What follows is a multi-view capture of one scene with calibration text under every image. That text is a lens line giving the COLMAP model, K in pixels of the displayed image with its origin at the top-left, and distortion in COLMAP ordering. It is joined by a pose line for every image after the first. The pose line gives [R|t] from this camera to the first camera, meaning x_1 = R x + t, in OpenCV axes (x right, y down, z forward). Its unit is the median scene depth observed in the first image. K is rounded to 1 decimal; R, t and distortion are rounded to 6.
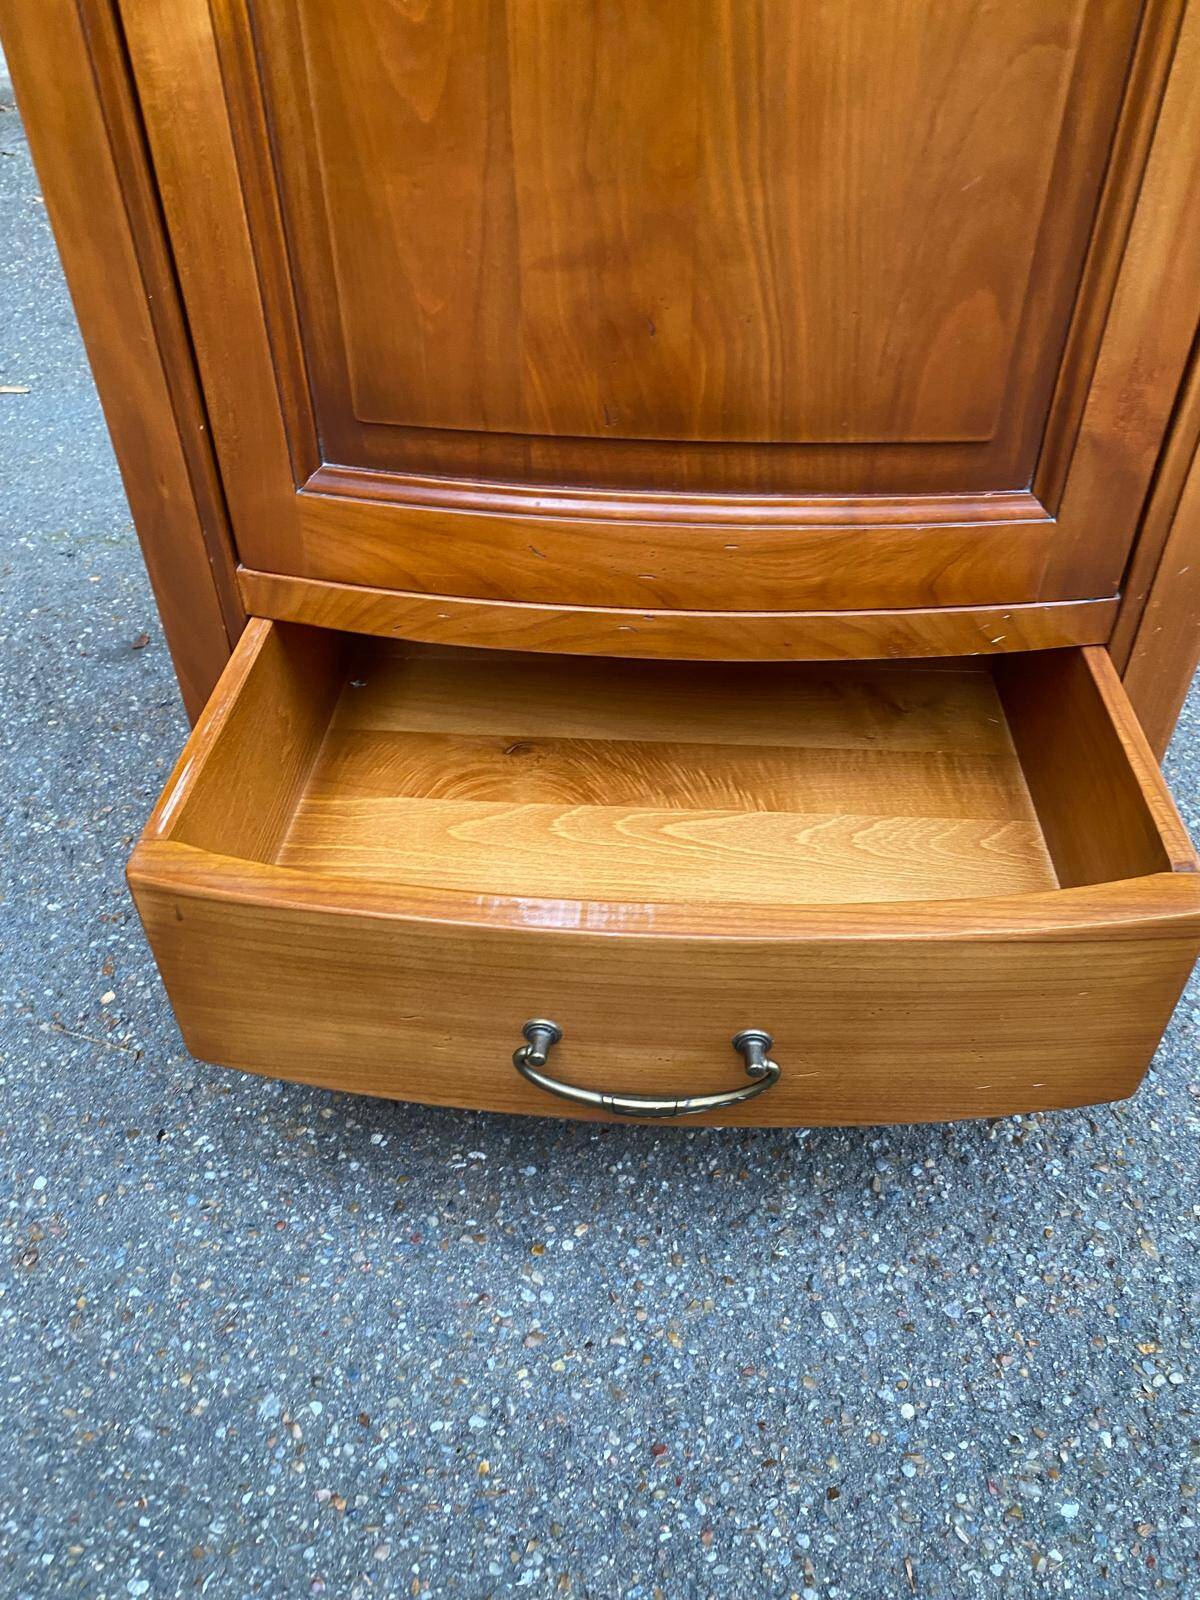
lens RADIAL K [[1223.3, 0, 602.0], [0, 1223.3, 776.6], [0, 0, 1]] dist [0.012257, -0.010114]
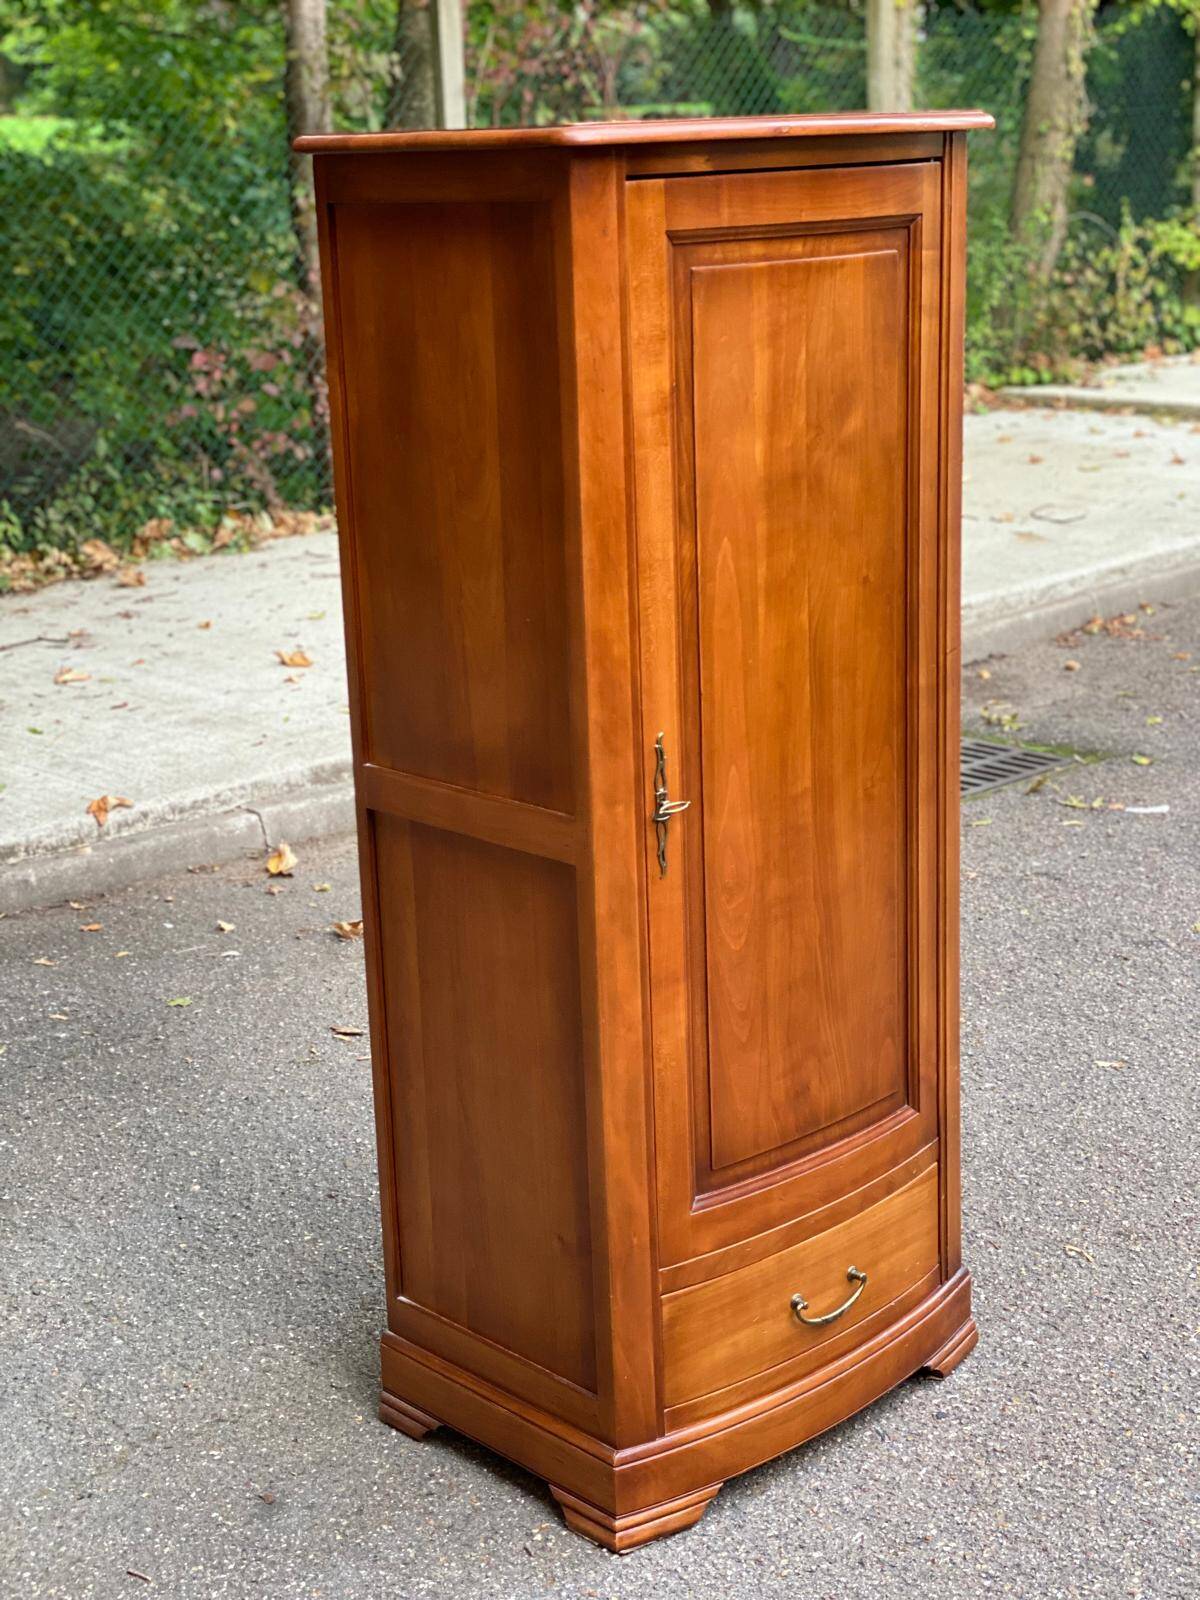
lens RADIAL K [[2377.8, 0, 596.9], [0, 2377.8, 796.3], [0, 0, 1]] dist [0.129283, 0.000000]
pose [[0.671794, -0.210607, 0.710167, -3.127110], [0.496817, 0.839220, -0.221092, -0.011144], [-0.549423, 0.501352, 0.668416, -2.005105]]
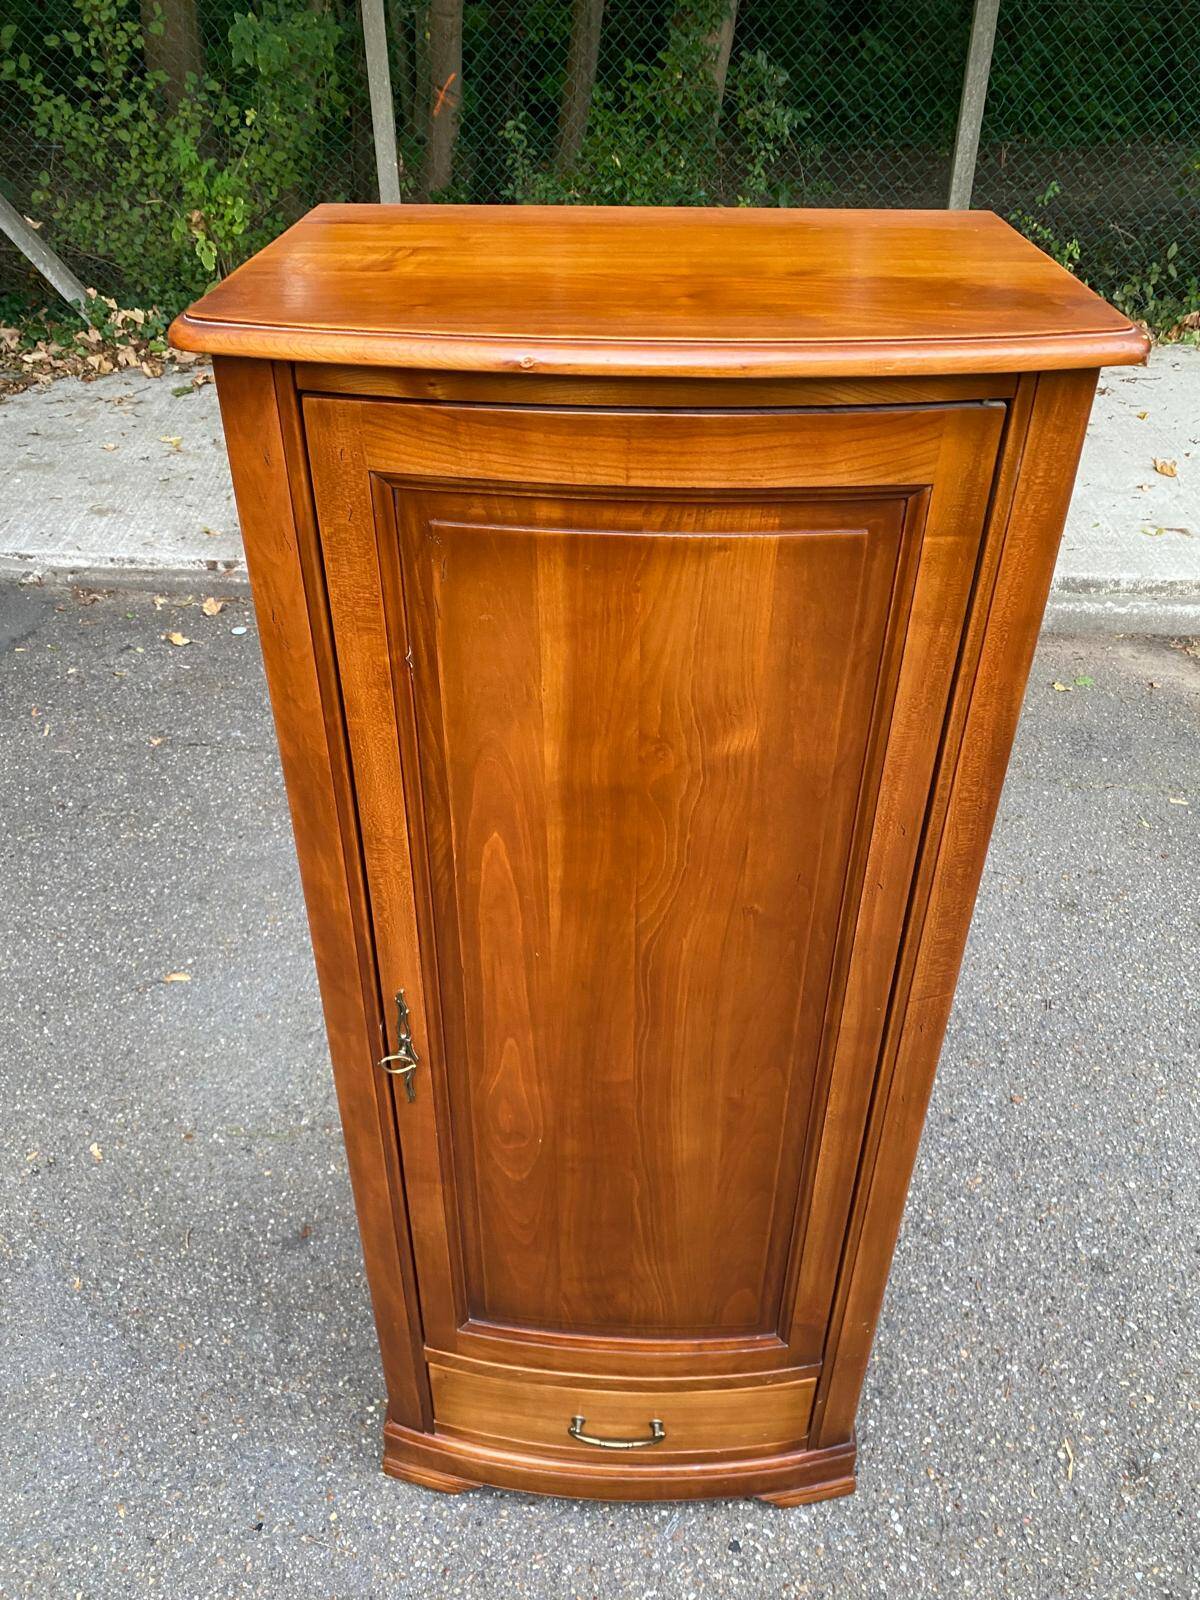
lens RADIAL K [[1223.3, 0, 589.9], [0, 1223.3, 801.6], [0, 0, 1]] dist [0.012257, -0.010114]
pose [[0.999393, -0.012858, 0.032373, -0.065710], [0.015543, 0.996337, -0.084092, -1.022547], [-0.031173, 0.084544, 0.995932, -1.358568]]
